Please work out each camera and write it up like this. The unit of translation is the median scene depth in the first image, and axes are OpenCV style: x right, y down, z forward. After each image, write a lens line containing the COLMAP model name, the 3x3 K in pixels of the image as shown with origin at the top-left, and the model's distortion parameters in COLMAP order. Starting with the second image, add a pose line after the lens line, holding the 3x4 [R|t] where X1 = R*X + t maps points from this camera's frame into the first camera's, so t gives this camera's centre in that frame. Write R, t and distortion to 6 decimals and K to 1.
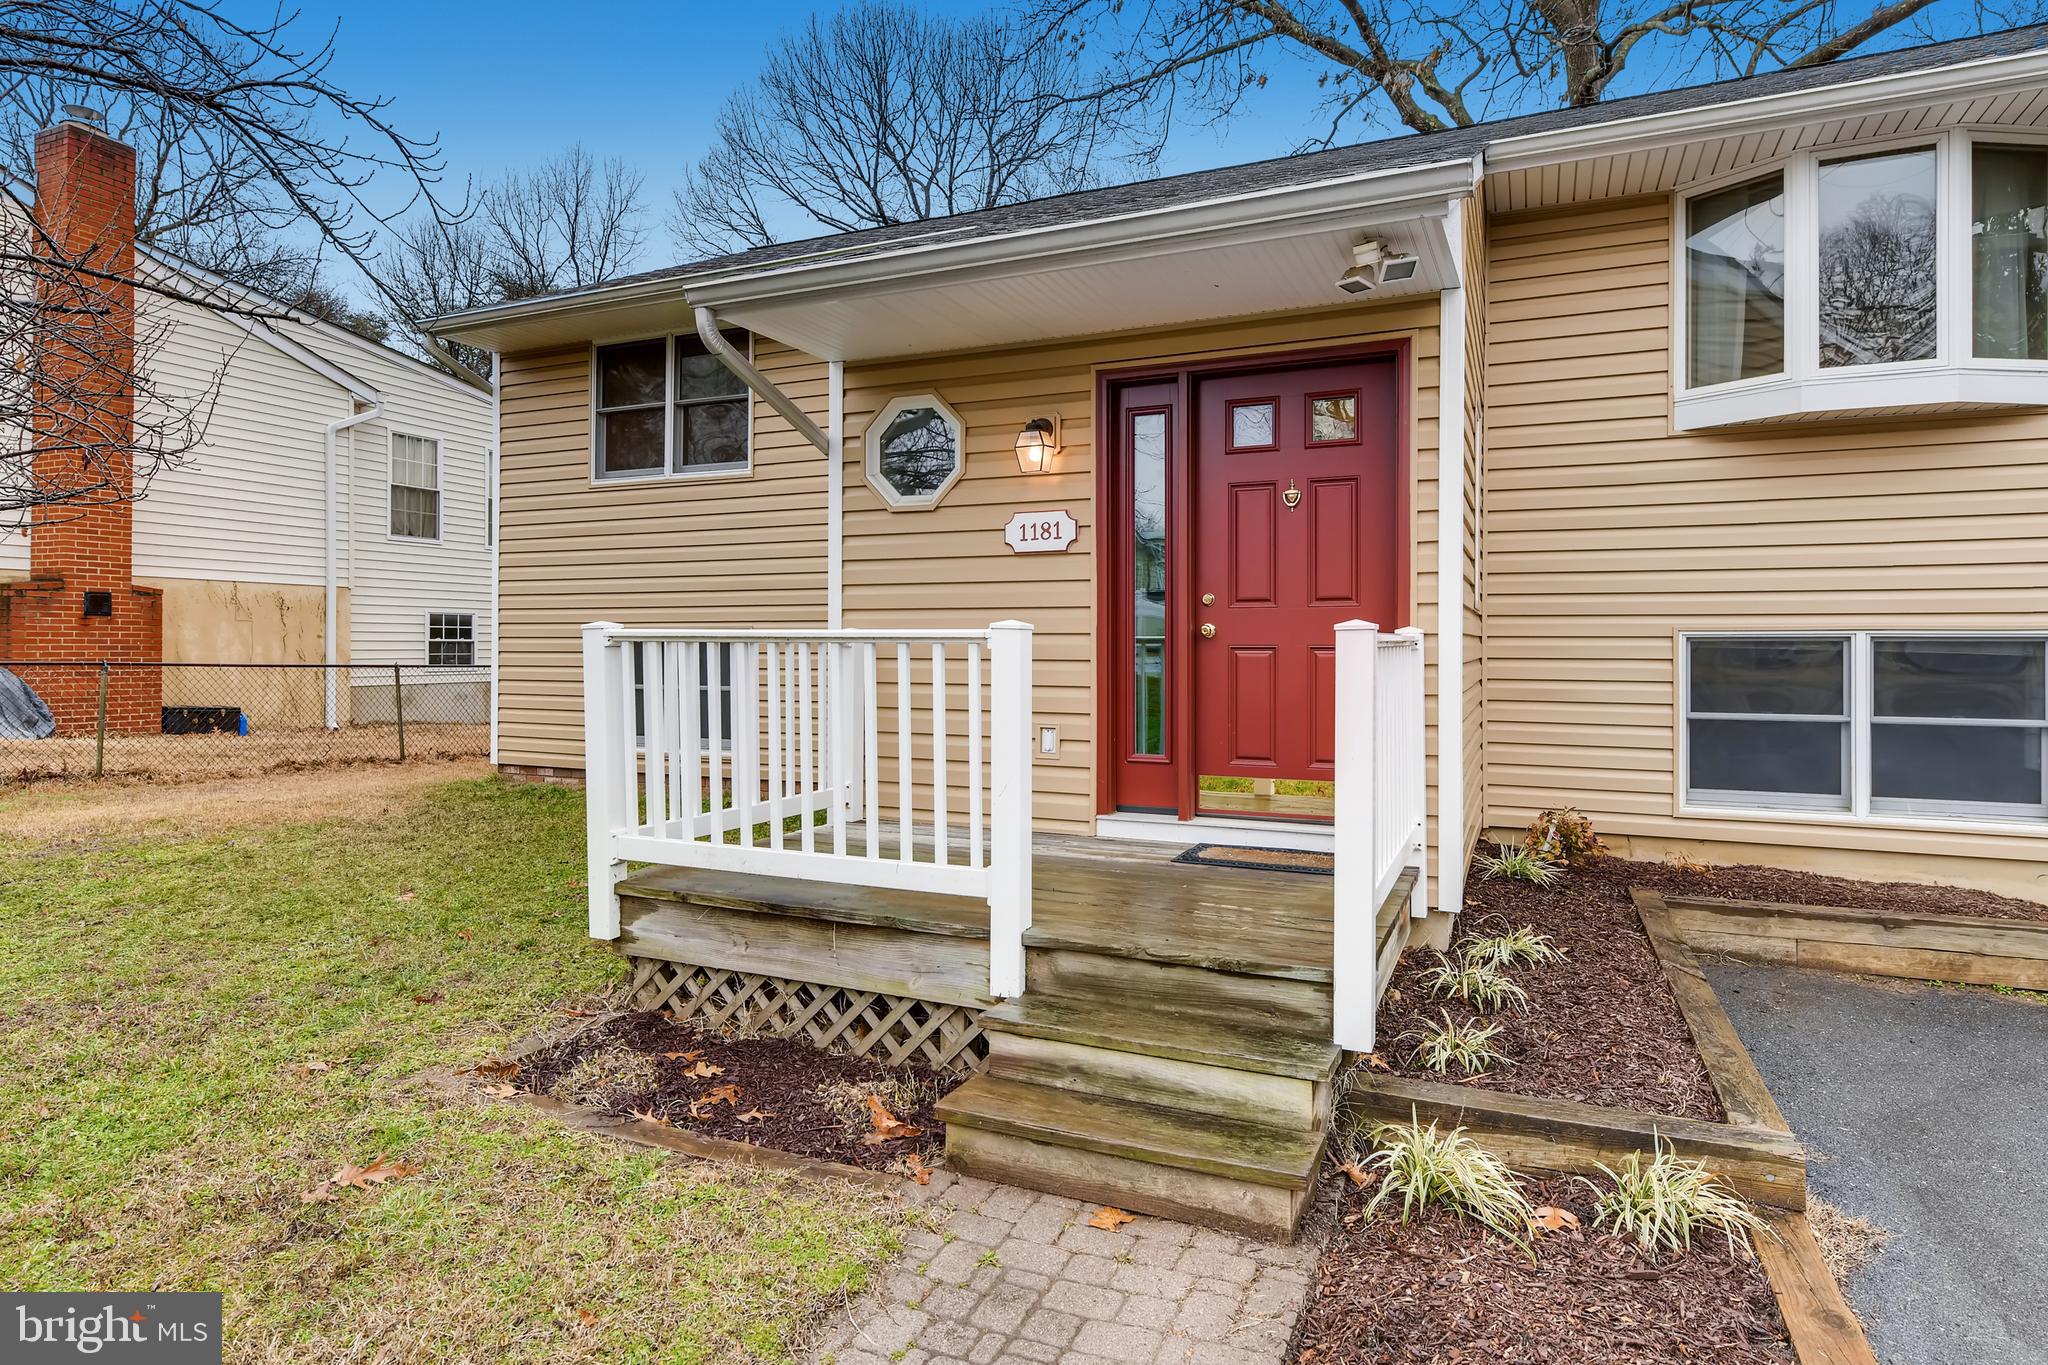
lens RADIAL K [[1115.1, 0, 1027.4], [0, 1115.1, 656.4], [0, 0, 1]] dist [0.004813, -0.001796]
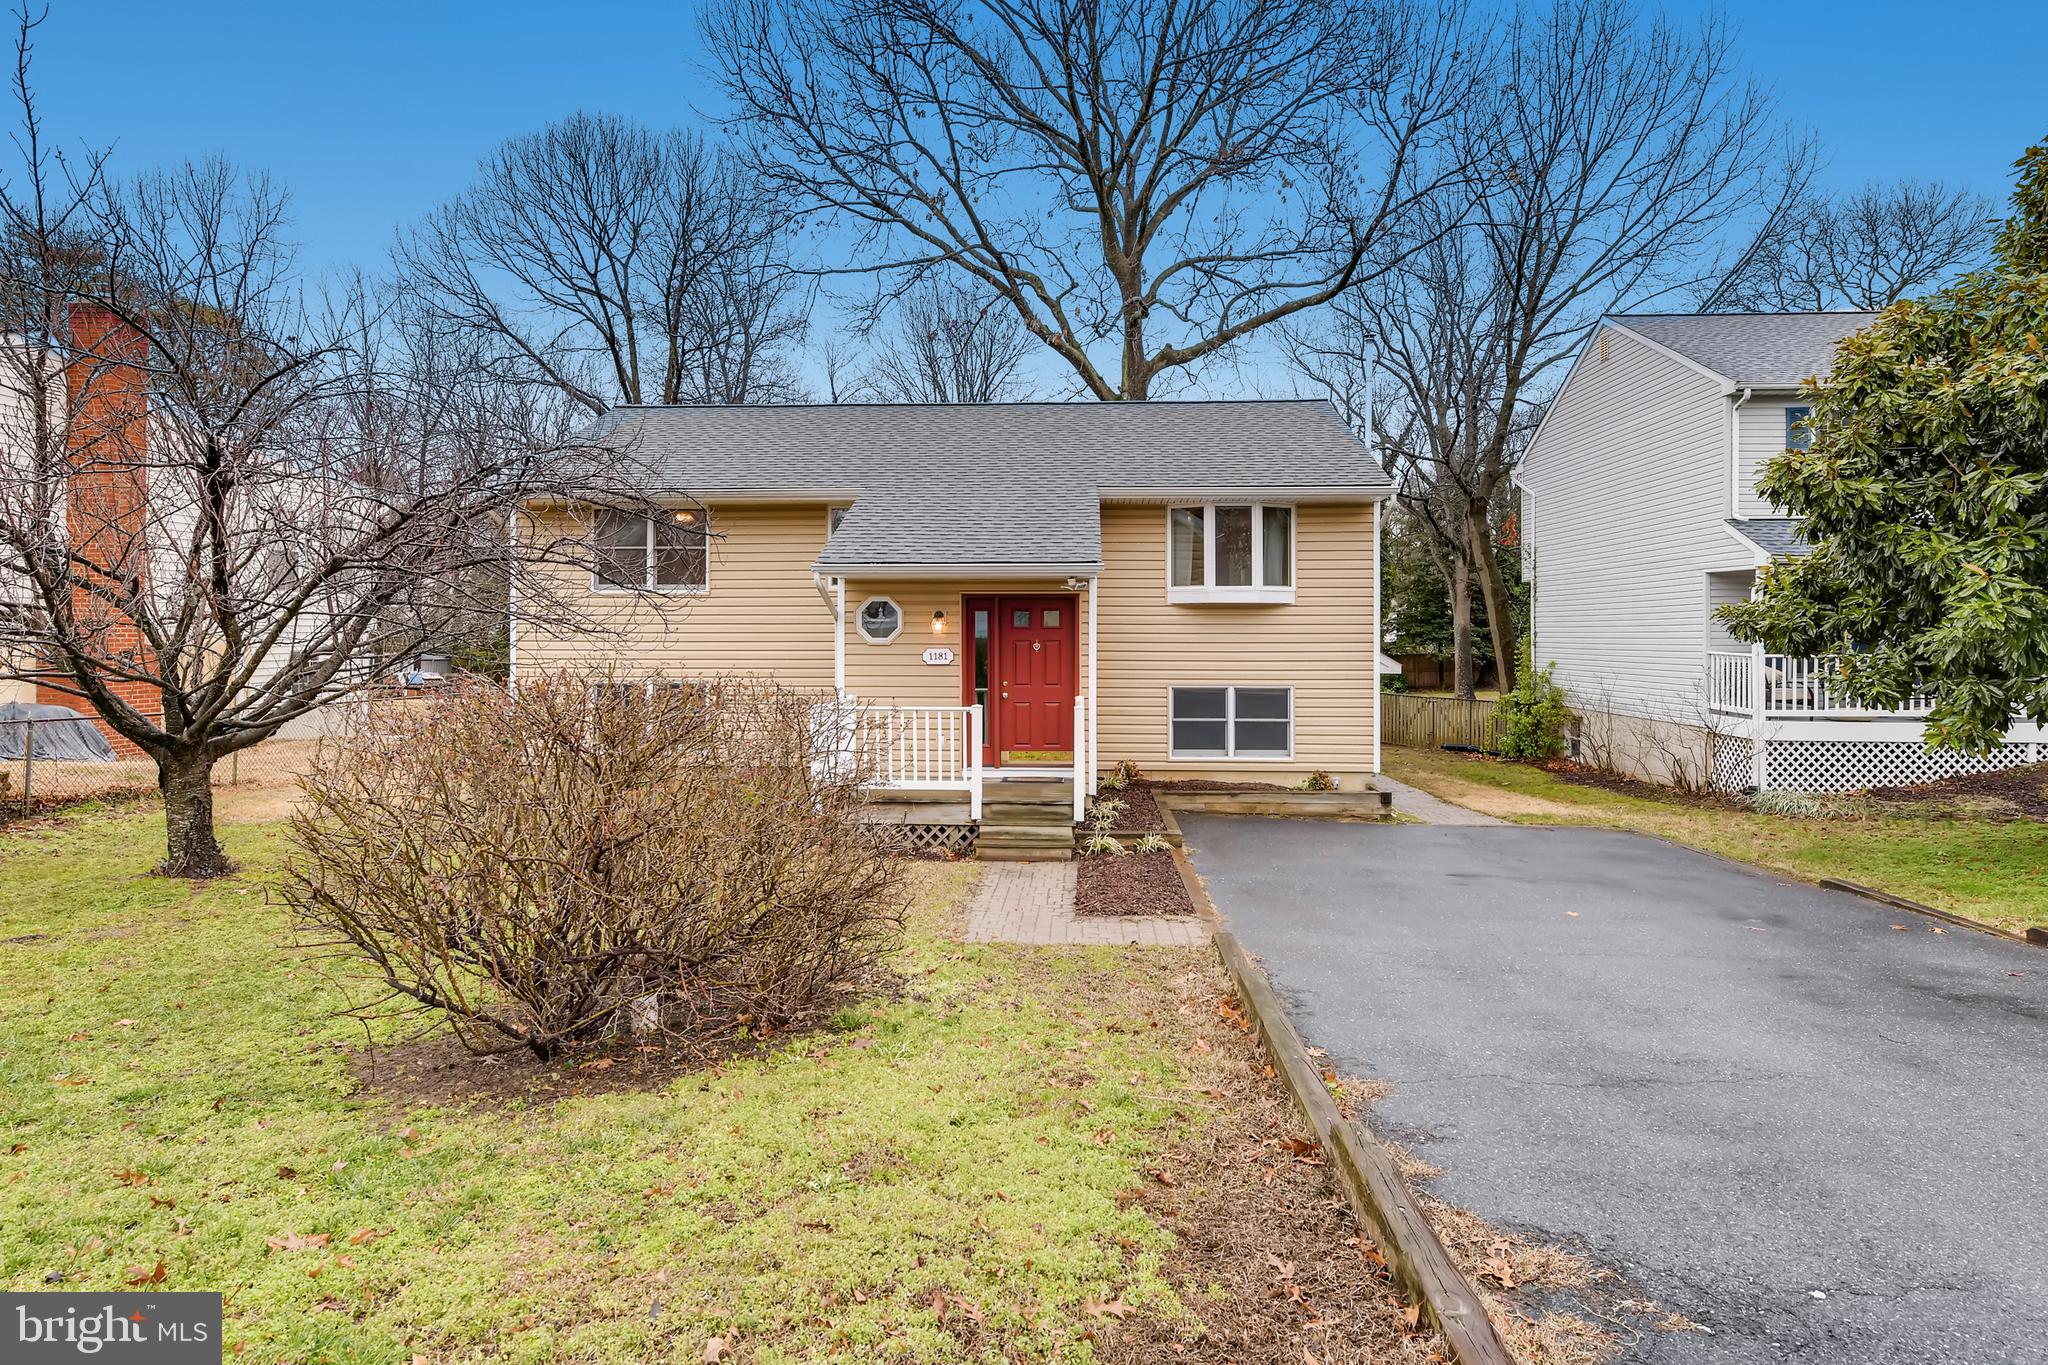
lens RADIAL K [[1115.1, 0, 1008.9], [0, 1115.1, 673.3], [0, 0, 1]] dist [0.004813, -0.001796]
pose [[0.939017, -0.015153, 0.343537, -0.643404], [0.005858, 0.999589, 0.028078, -0.131994], [-0.343821, -0.024353, 0.938719, -1.288356]]
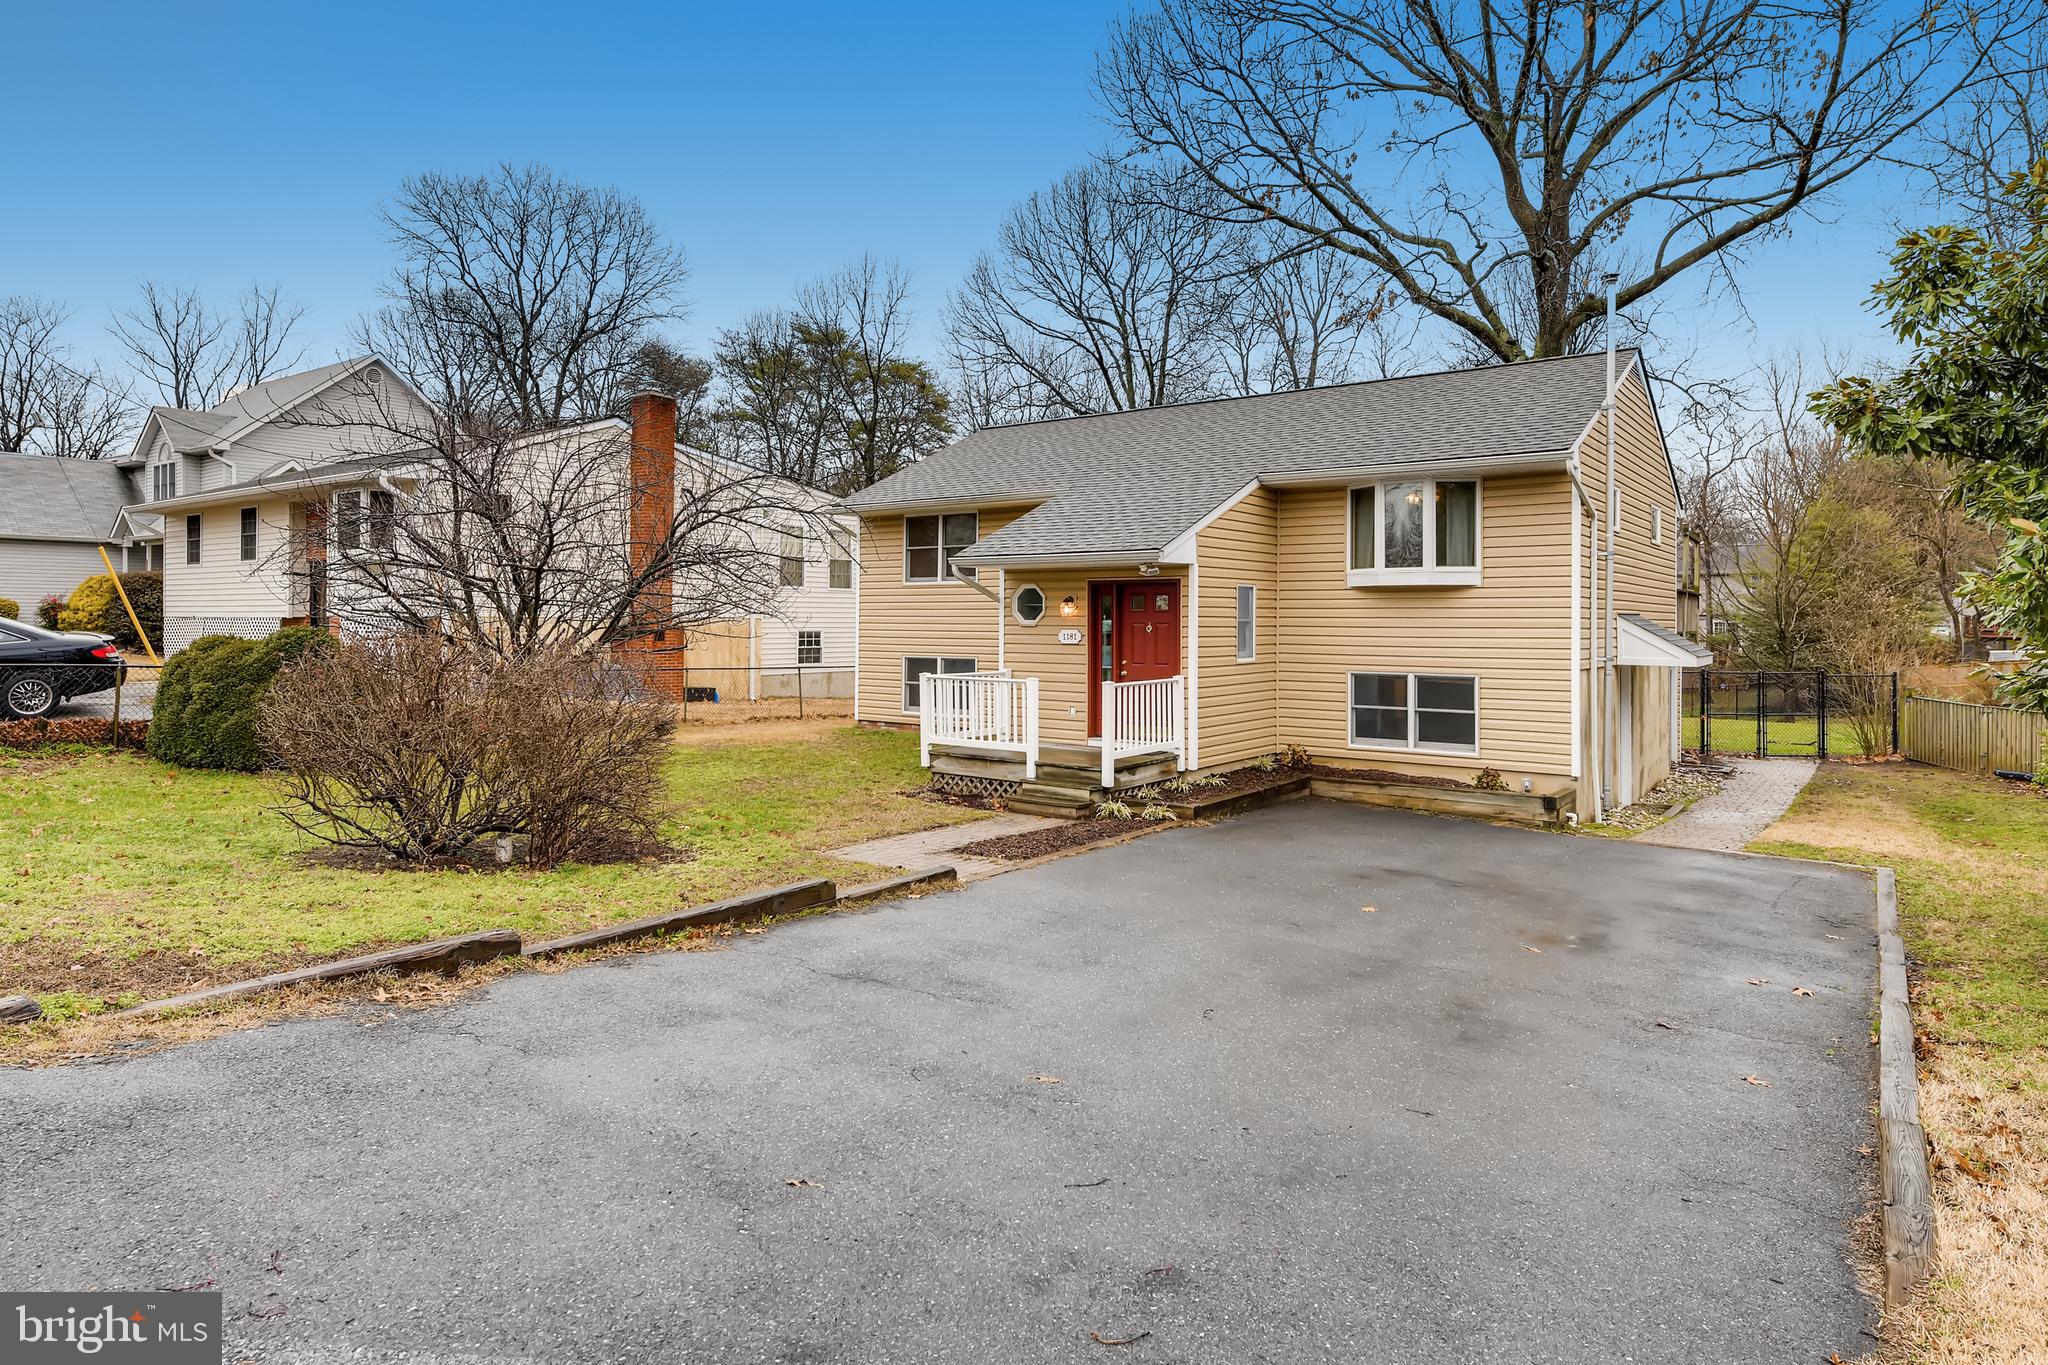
lens RADIAL K [[1115.1, 0, 1028.3], [0, 1115.1, 663.1], [0, 0, 1]] dist [0.004813, -0.001796]
pose [[0.975546, 0.009524, -0.219591, 0.485534], [-0.003691, 0.999630, 0.026956, -0.111255], [0.219766, -0.025486, 0.975220, -1.621923]]
